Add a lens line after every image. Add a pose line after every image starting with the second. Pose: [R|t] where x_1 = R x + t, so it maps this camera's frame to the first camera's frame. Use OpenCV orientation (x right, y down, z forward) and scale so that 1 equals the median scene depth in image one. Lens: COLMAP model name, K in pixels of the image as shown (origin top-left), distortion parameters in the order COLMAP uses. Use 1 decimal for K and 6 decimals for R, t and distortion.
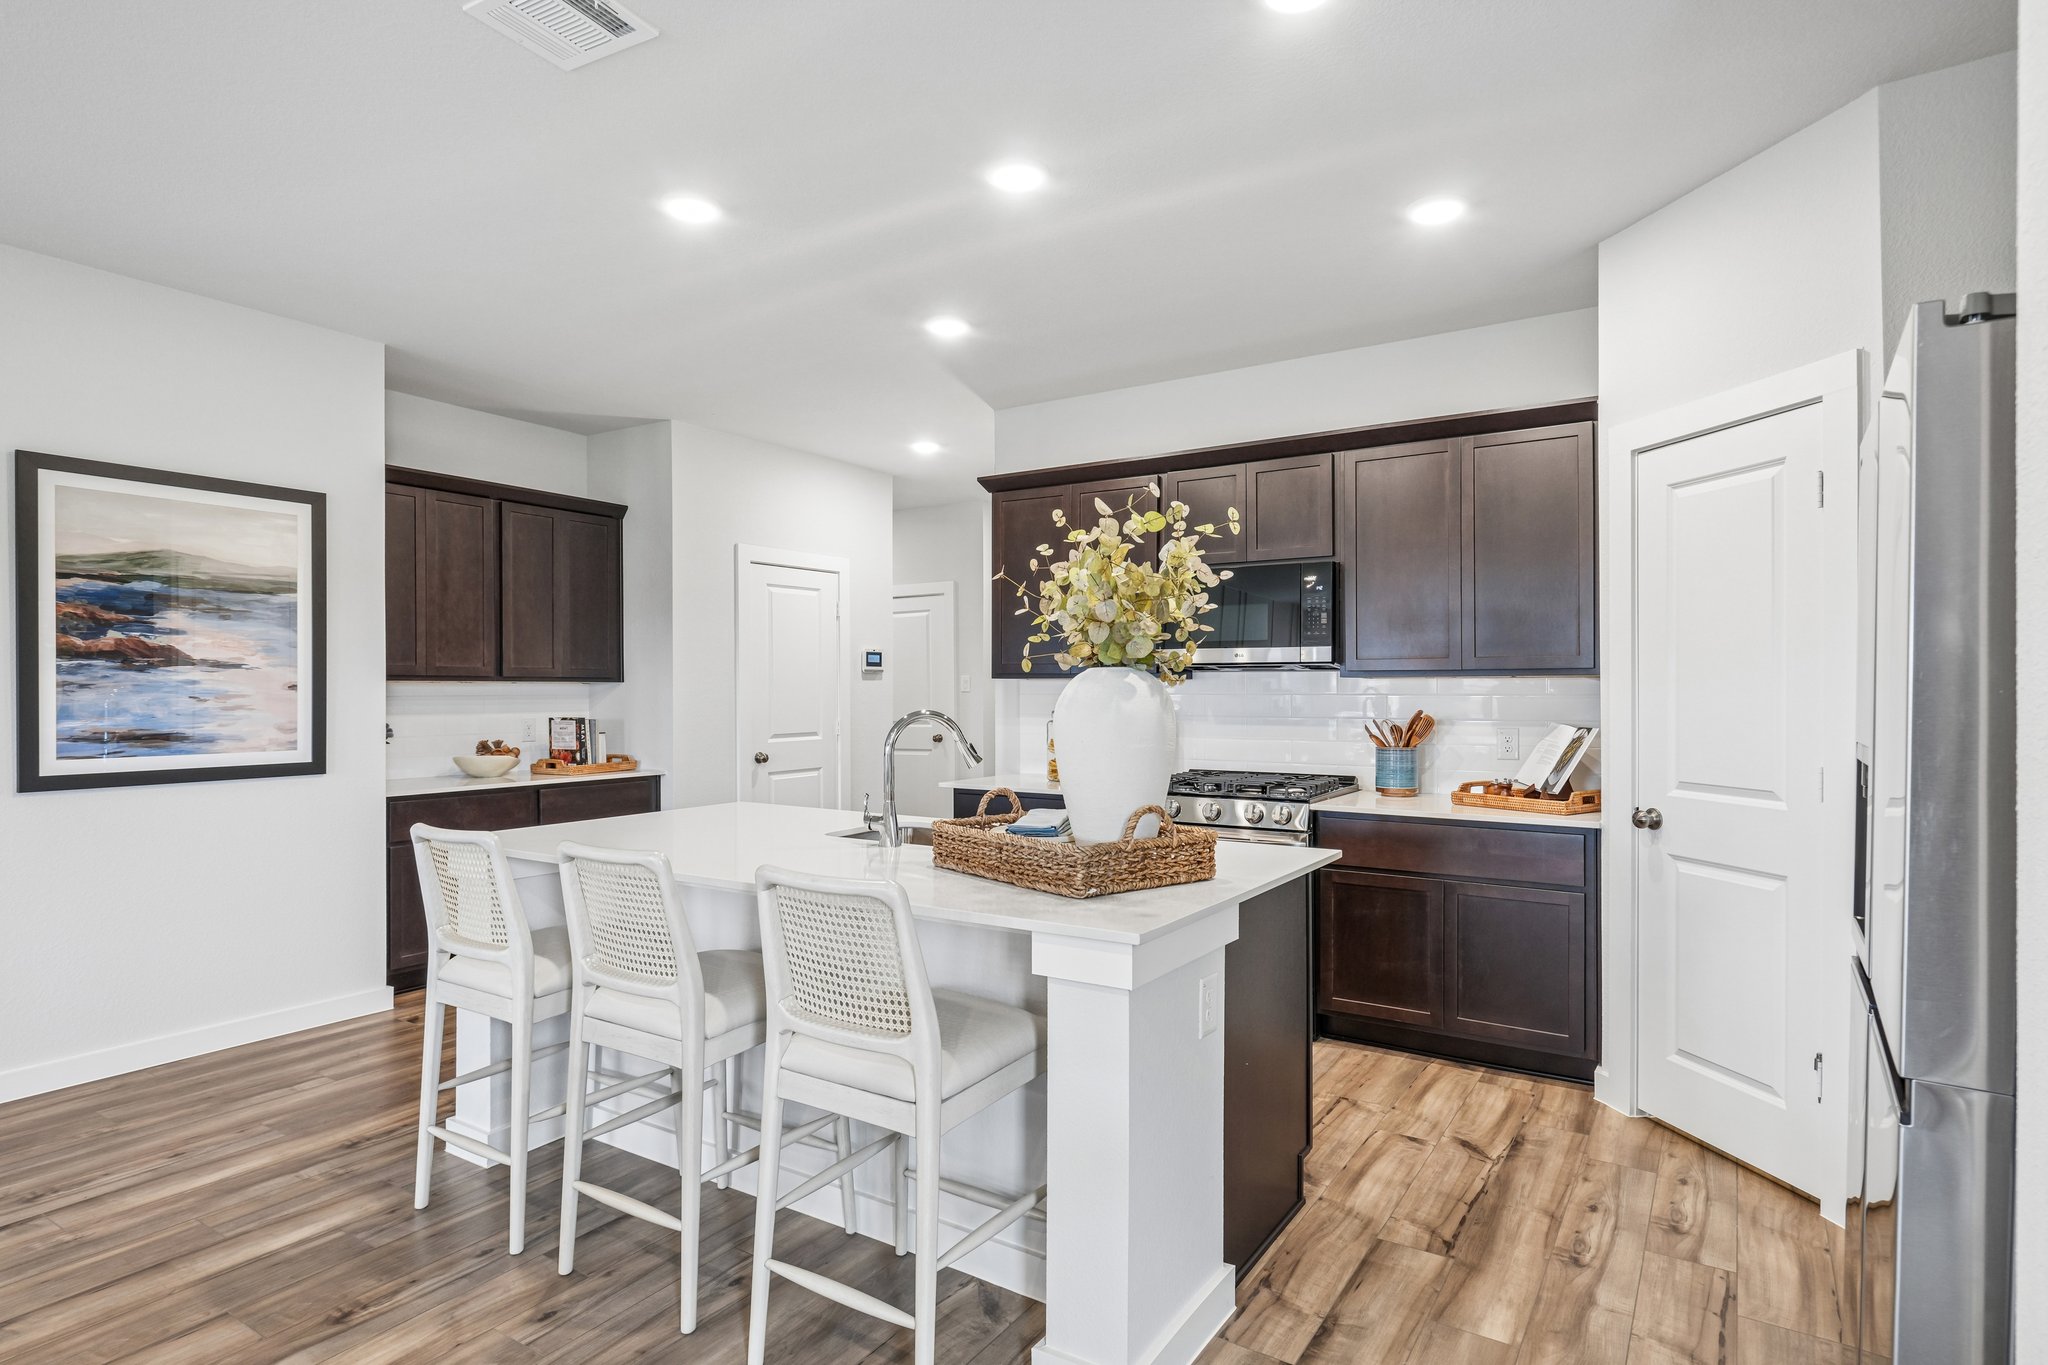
lens RADIAL K [[1077.2, 0, 1024.9], [0, 1077.2, 684.3], [0, 0, 1]] dist [0.002454, 0.000529]
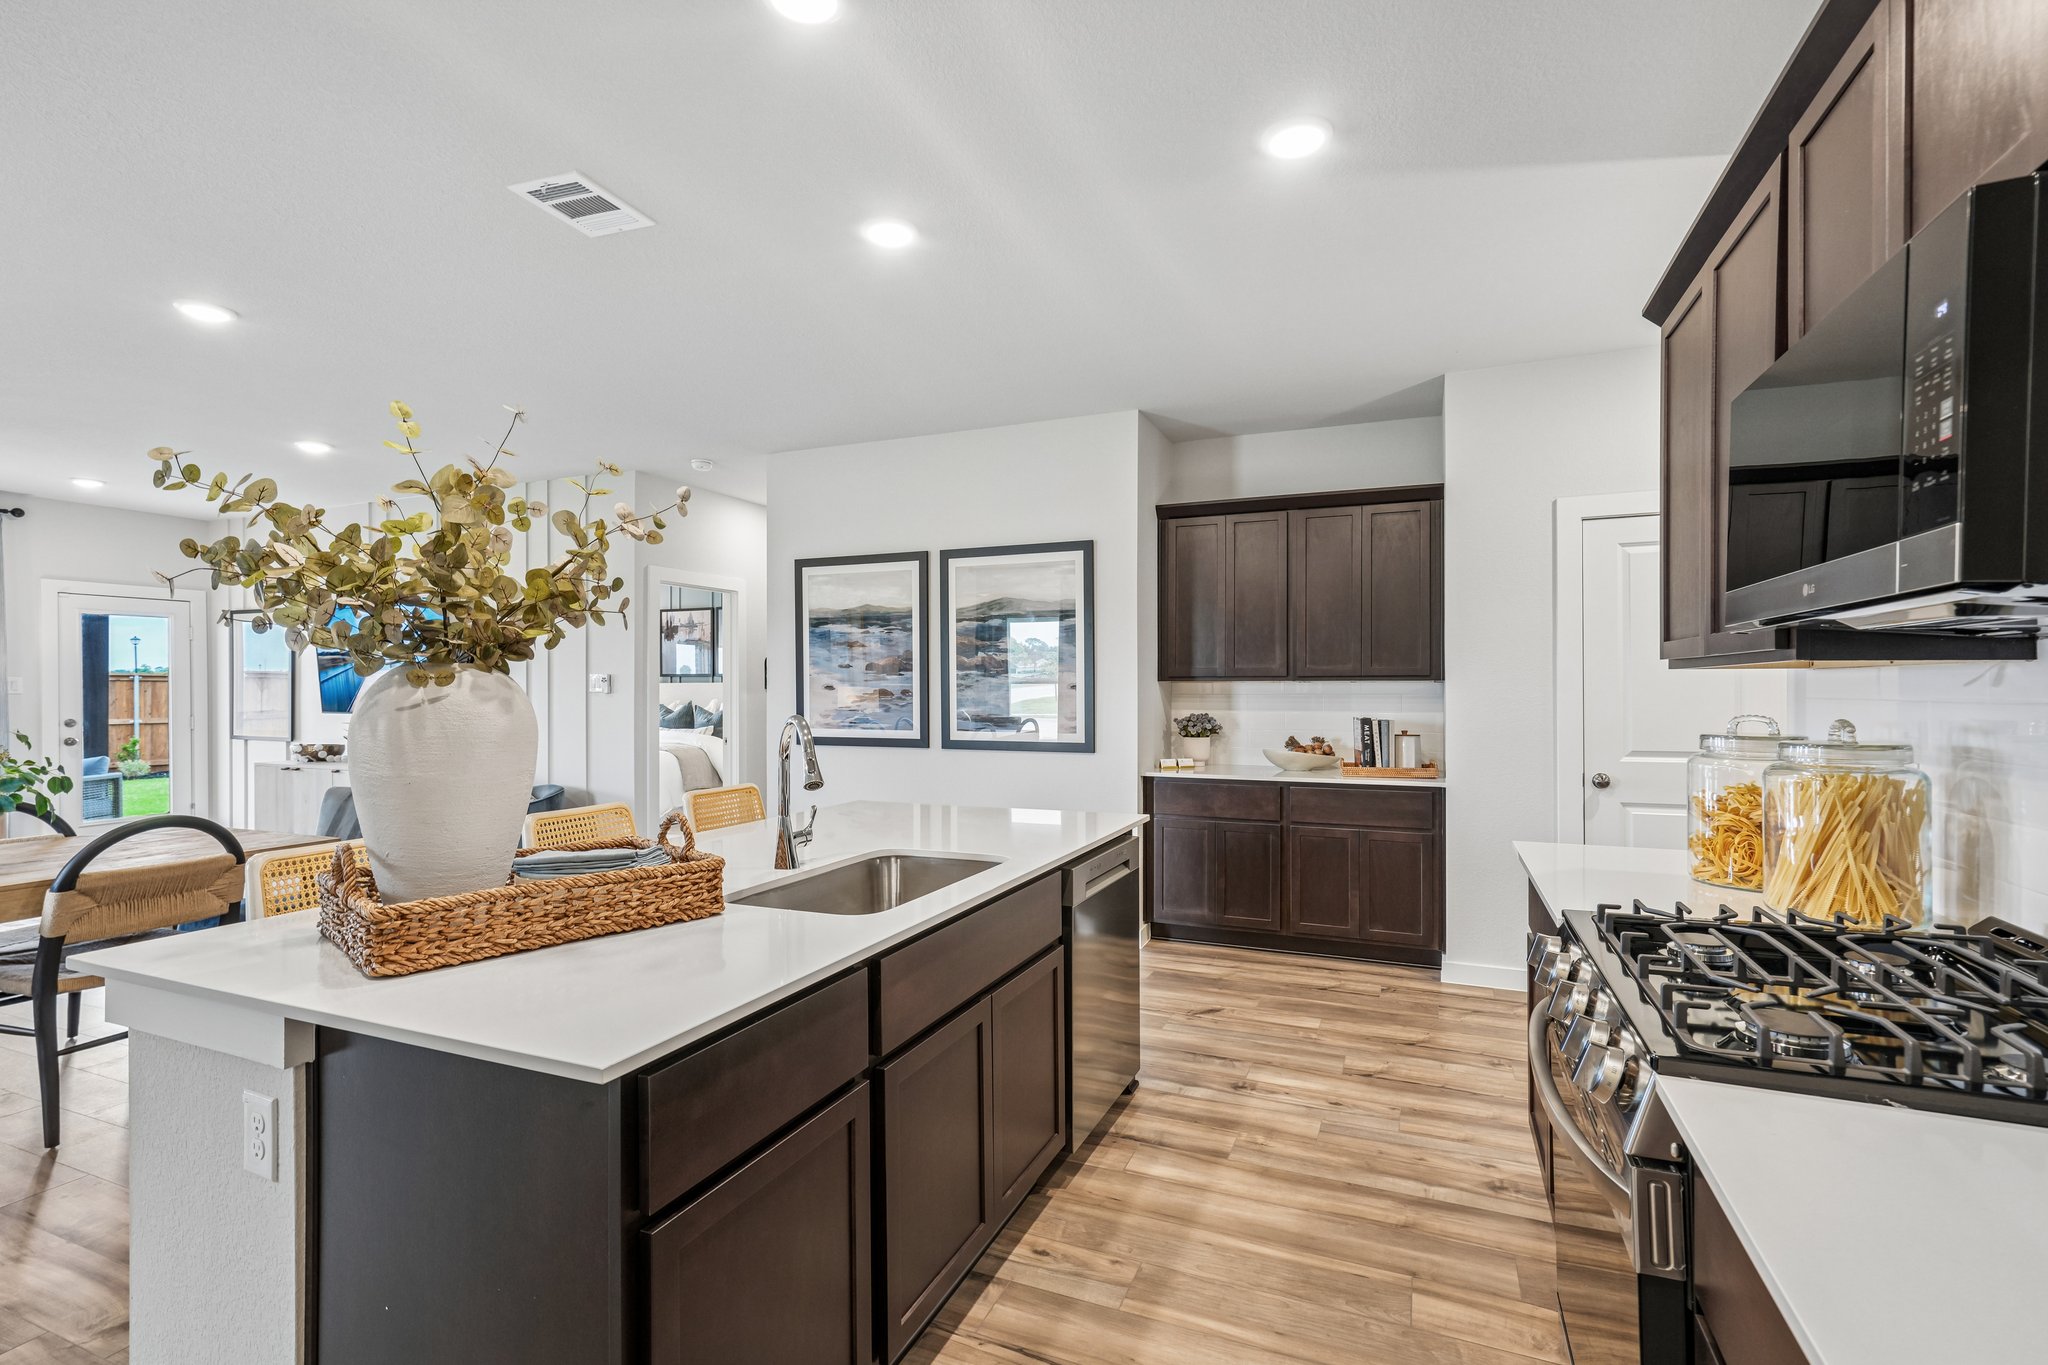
lens RADIAL K [[959.5, 0, 1018.3], [0, 959.5, 689.2], [0, 0, 1]] dist [-0.005895, -0.001128]
pose [[0.161082, -0.003506, -0.986935, 0.532399], [0.003466, 0.999990, -0.002987, 0.009169], [0.986935, -0.002940, 0.161092, 0.780503]]
